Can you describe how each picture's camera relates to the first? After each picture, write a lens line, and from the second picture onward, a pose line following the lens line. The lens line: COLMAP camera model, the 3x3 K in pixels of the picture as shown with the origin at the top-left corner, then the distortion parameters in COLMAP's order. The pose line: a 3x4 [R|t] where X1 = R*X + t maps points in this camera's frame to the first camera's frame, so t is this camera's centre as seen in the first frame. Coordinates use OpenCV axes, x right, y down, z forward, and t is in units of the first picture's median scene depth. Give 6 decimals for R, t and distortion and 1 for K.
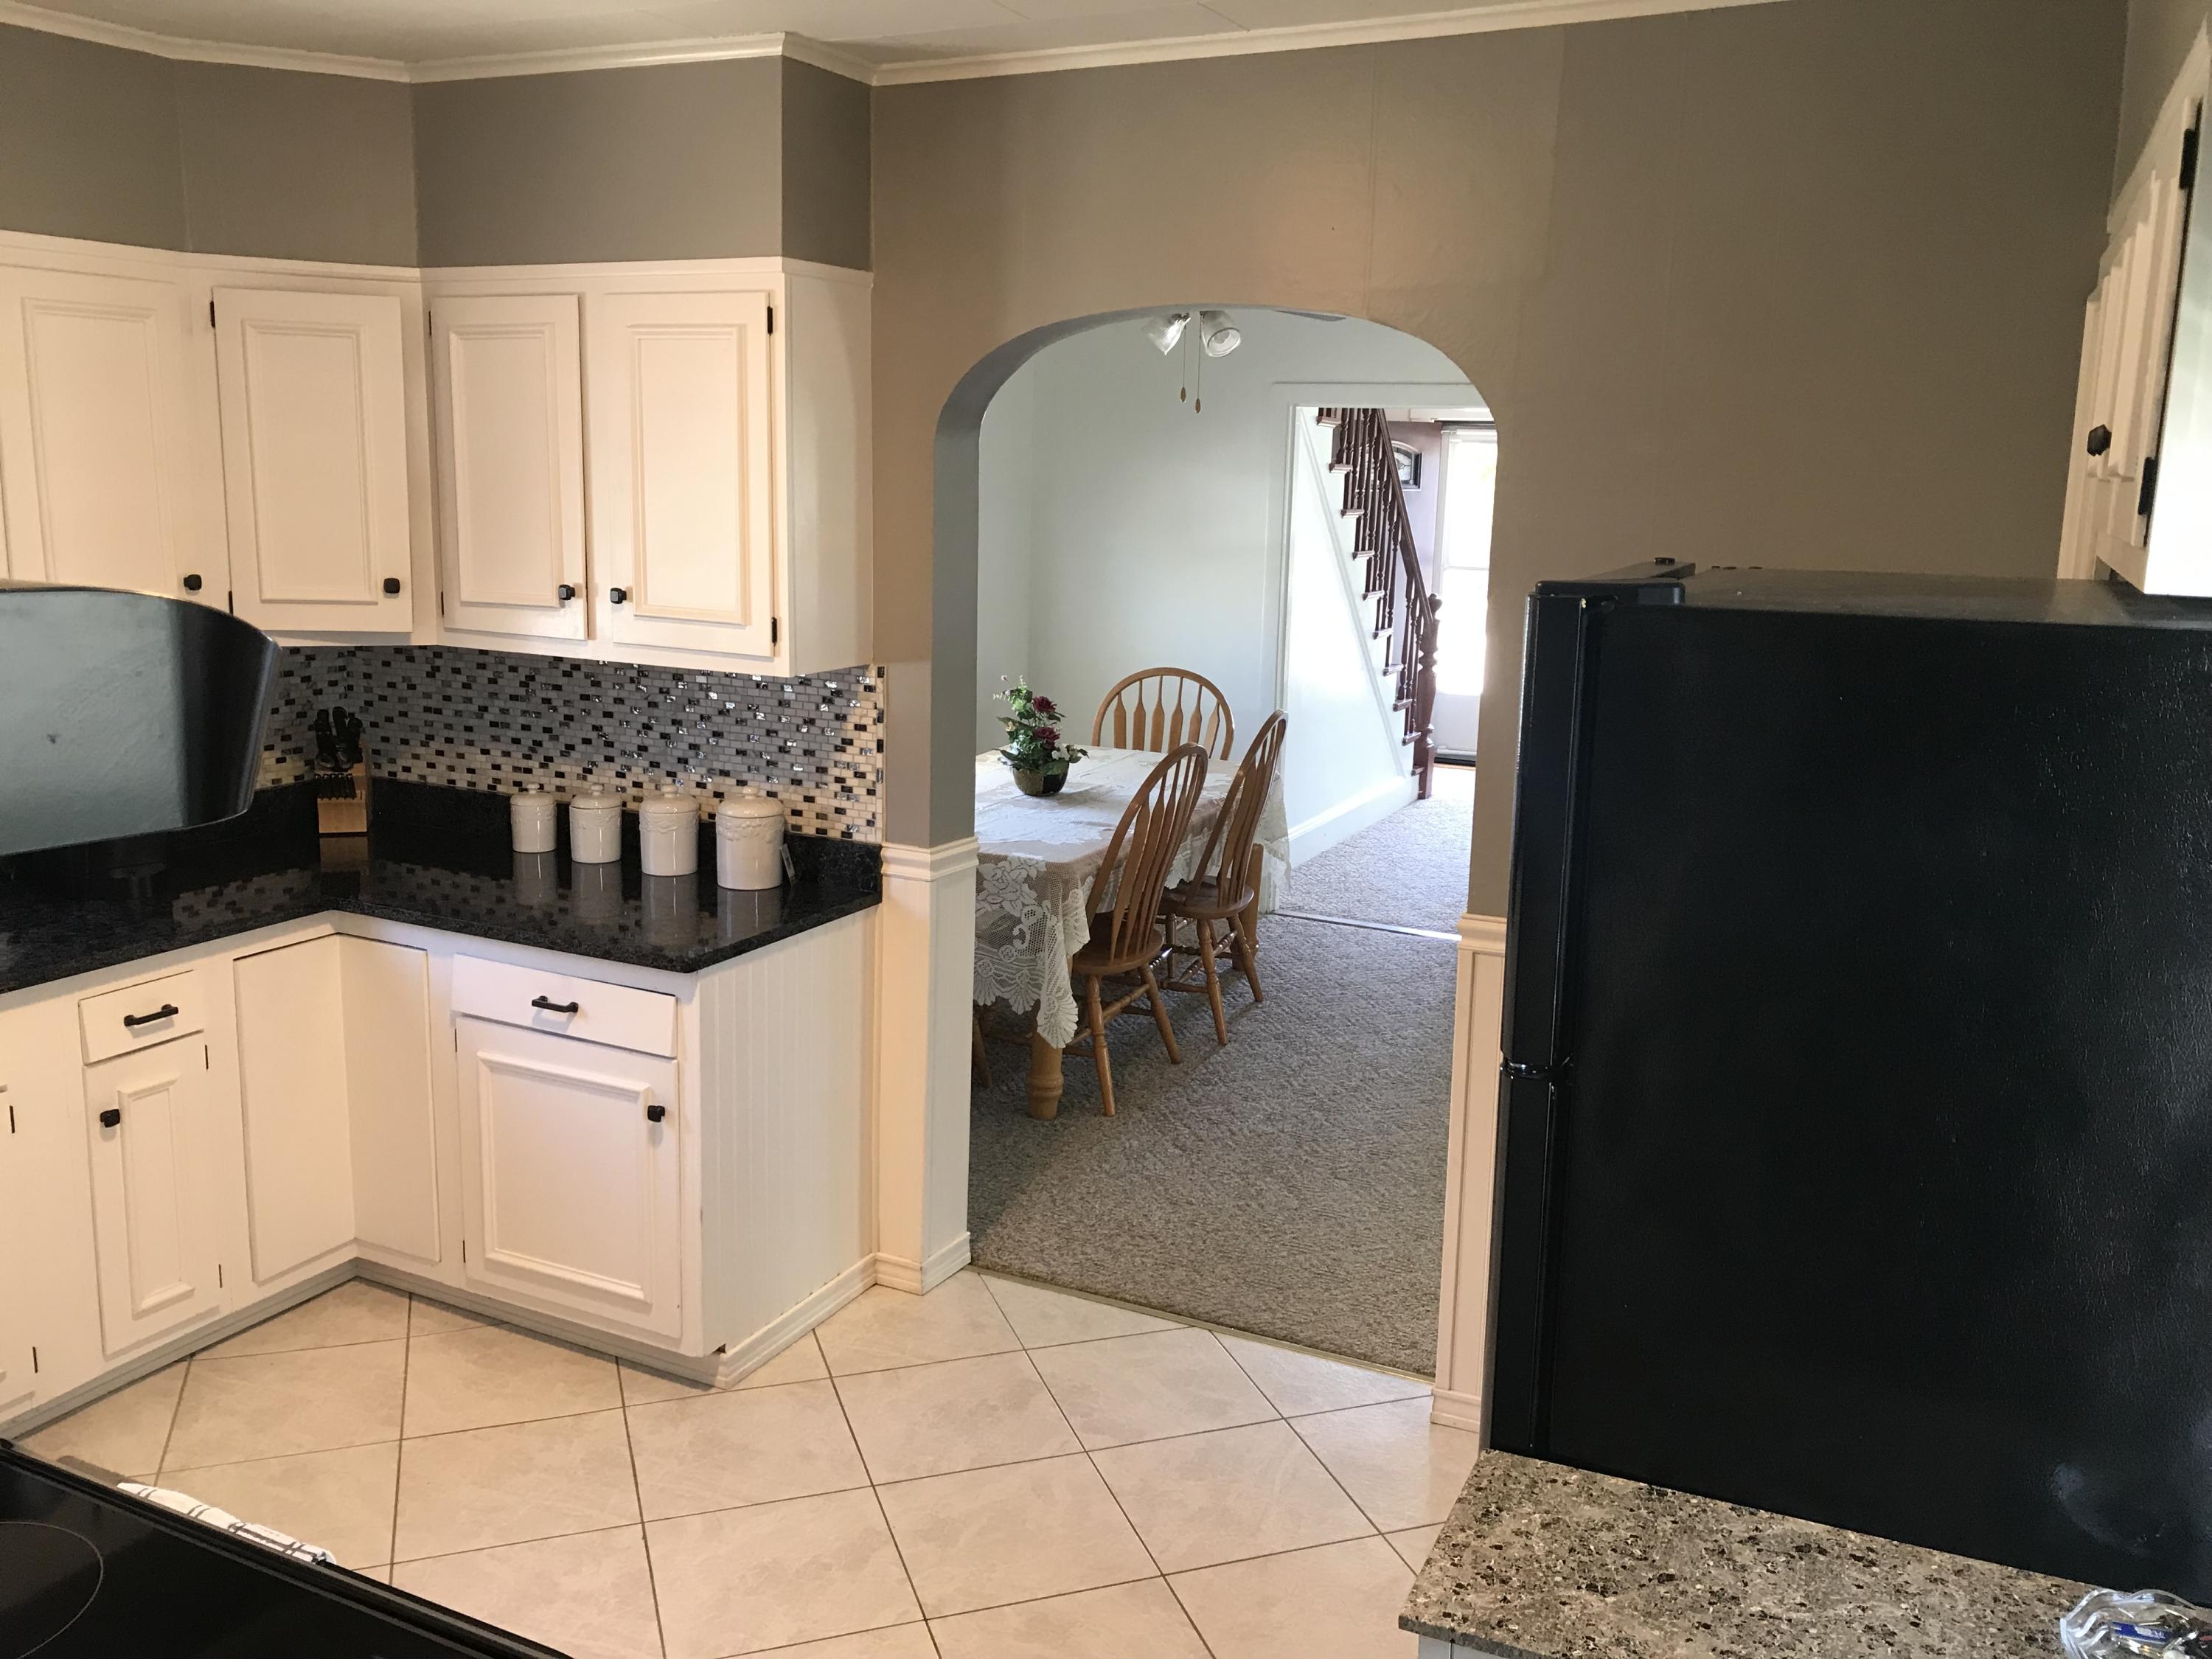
lens RADIAL K [[1819.8, 0, 1115.5], [0, 1819.8, 817.7], [0, 0, 1]] dist [0.367306, 0.001627]
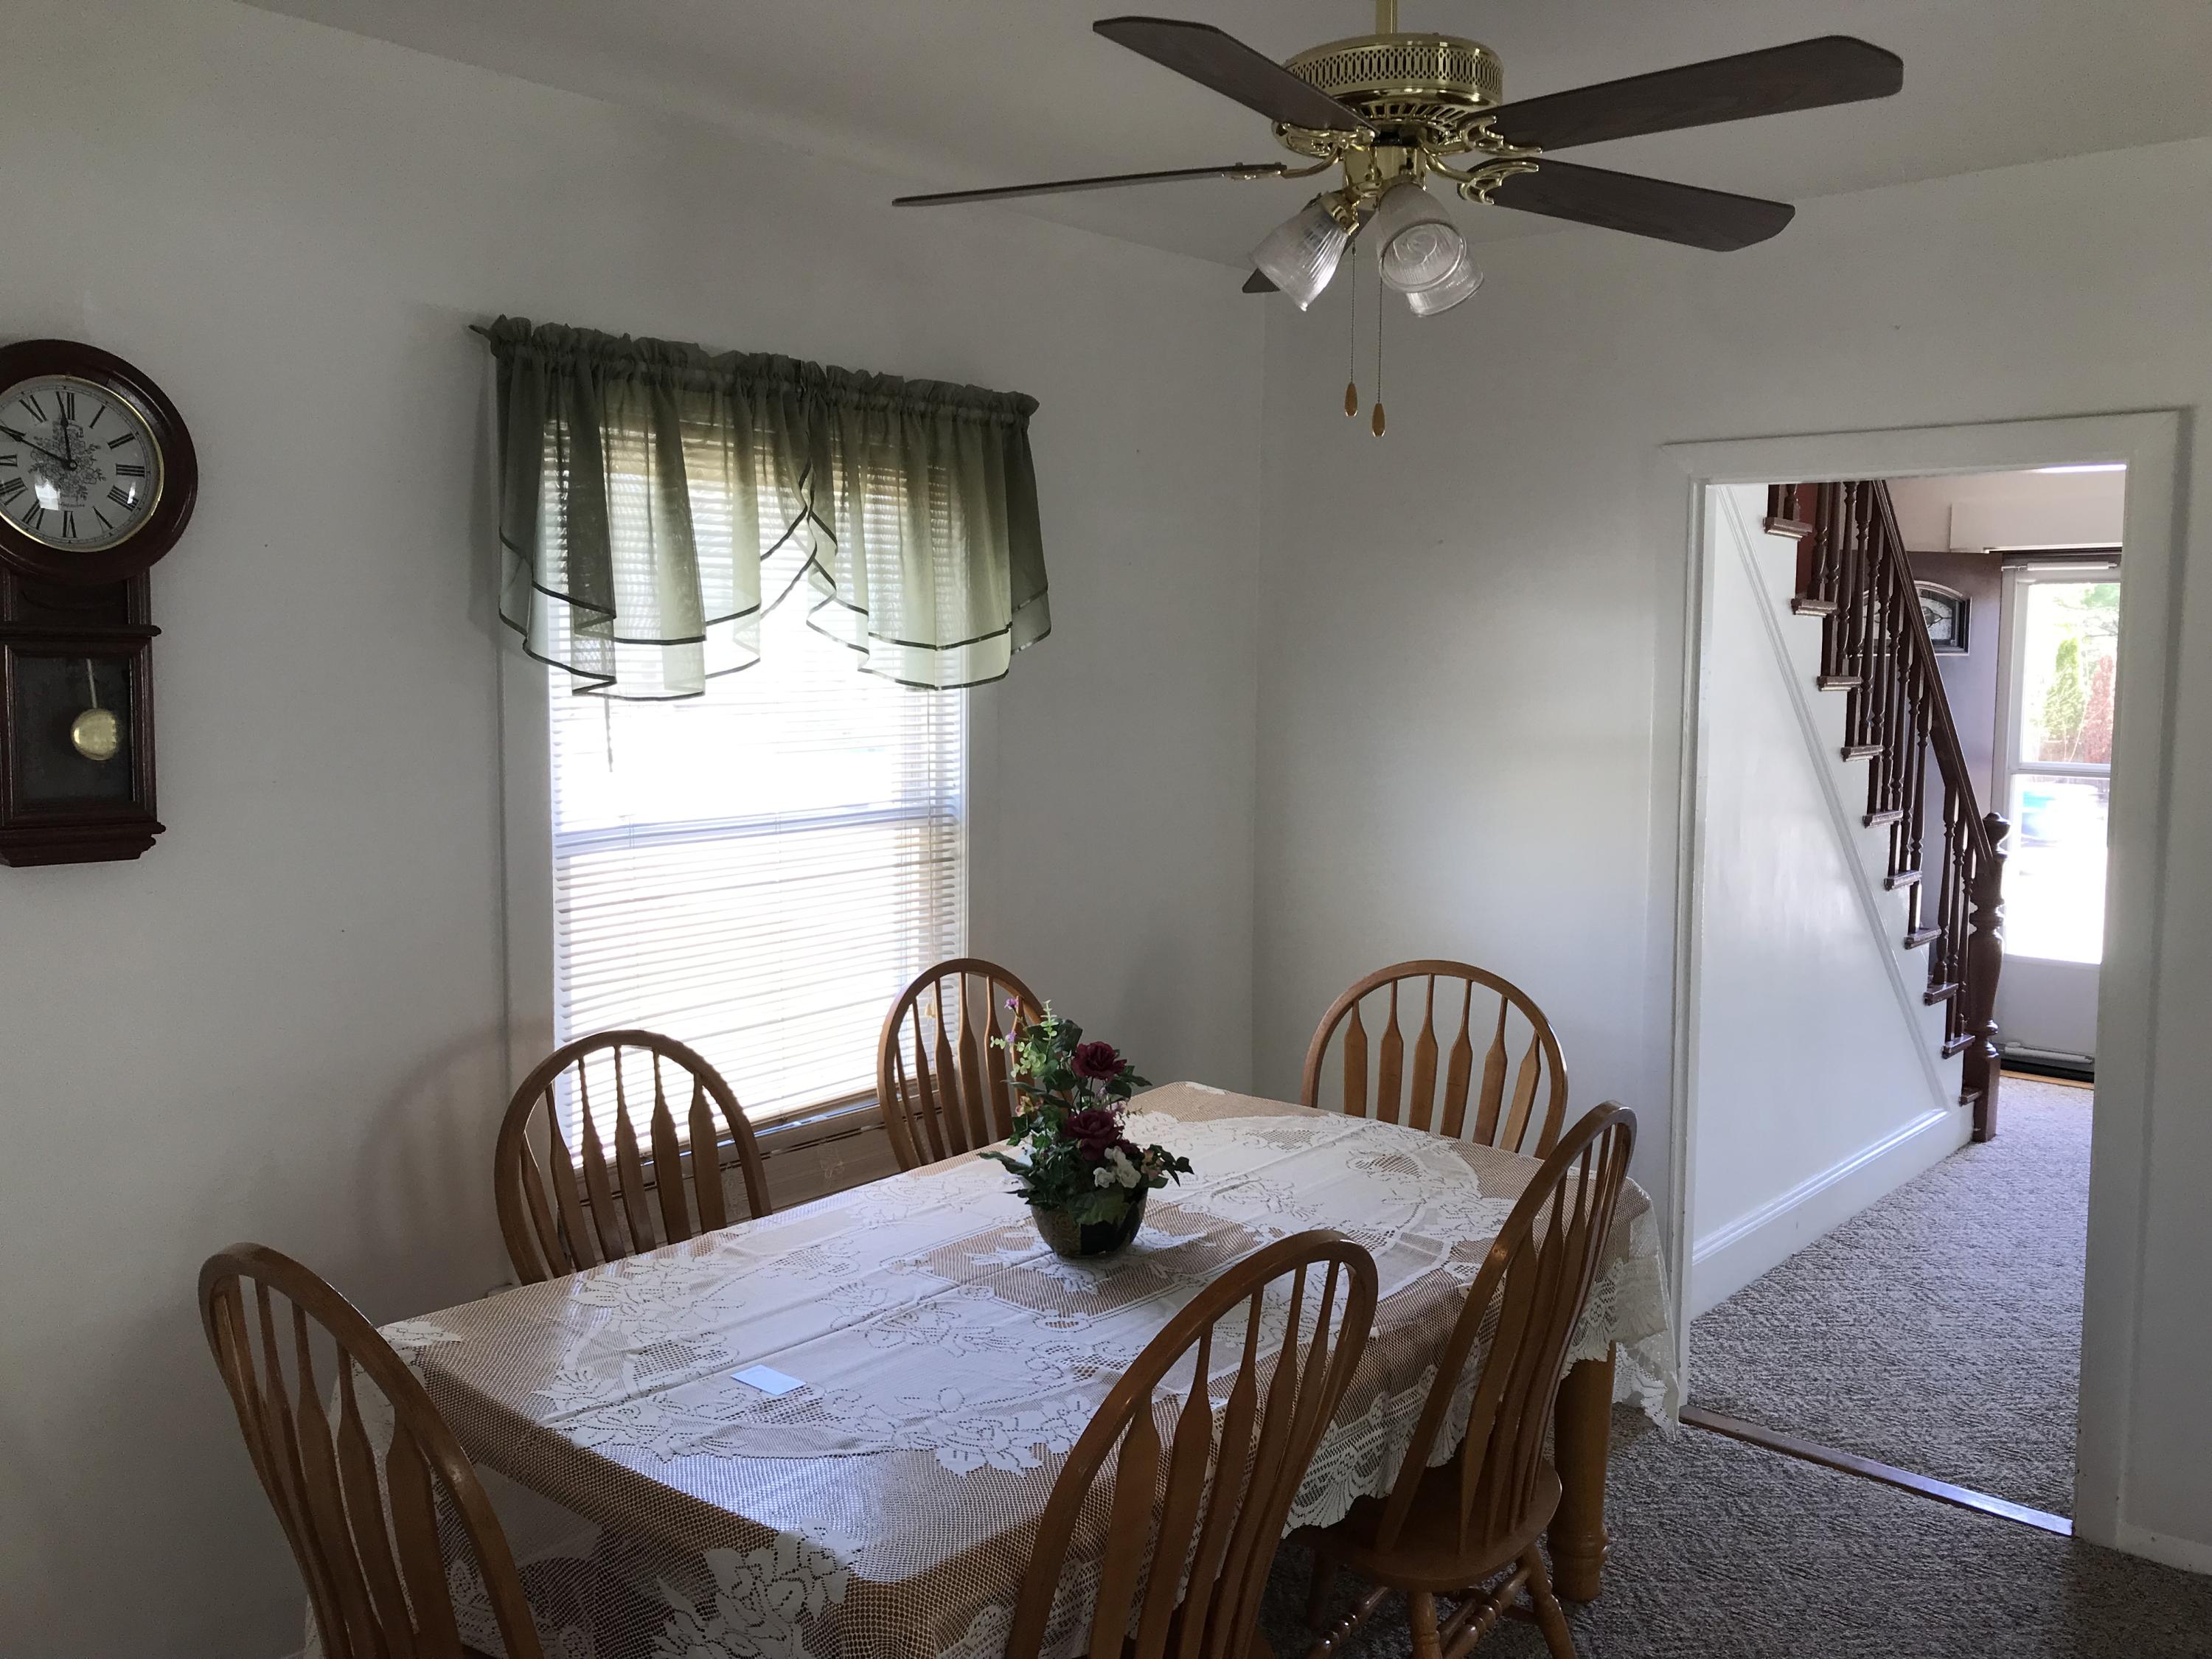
lens RADIAL K [[1823.9, 0, 1101.1], [0, 1823.9, 817.3], [0, 0, 1]] dist [0.013140, 0.005645]
pose [[0.959240, 0.009958, -0.282417, 0.063644], [-0.039086, 0.994449, -0.097694, -0.052629], [0.279876, 0.104751, 0.954304, 0.359339]]
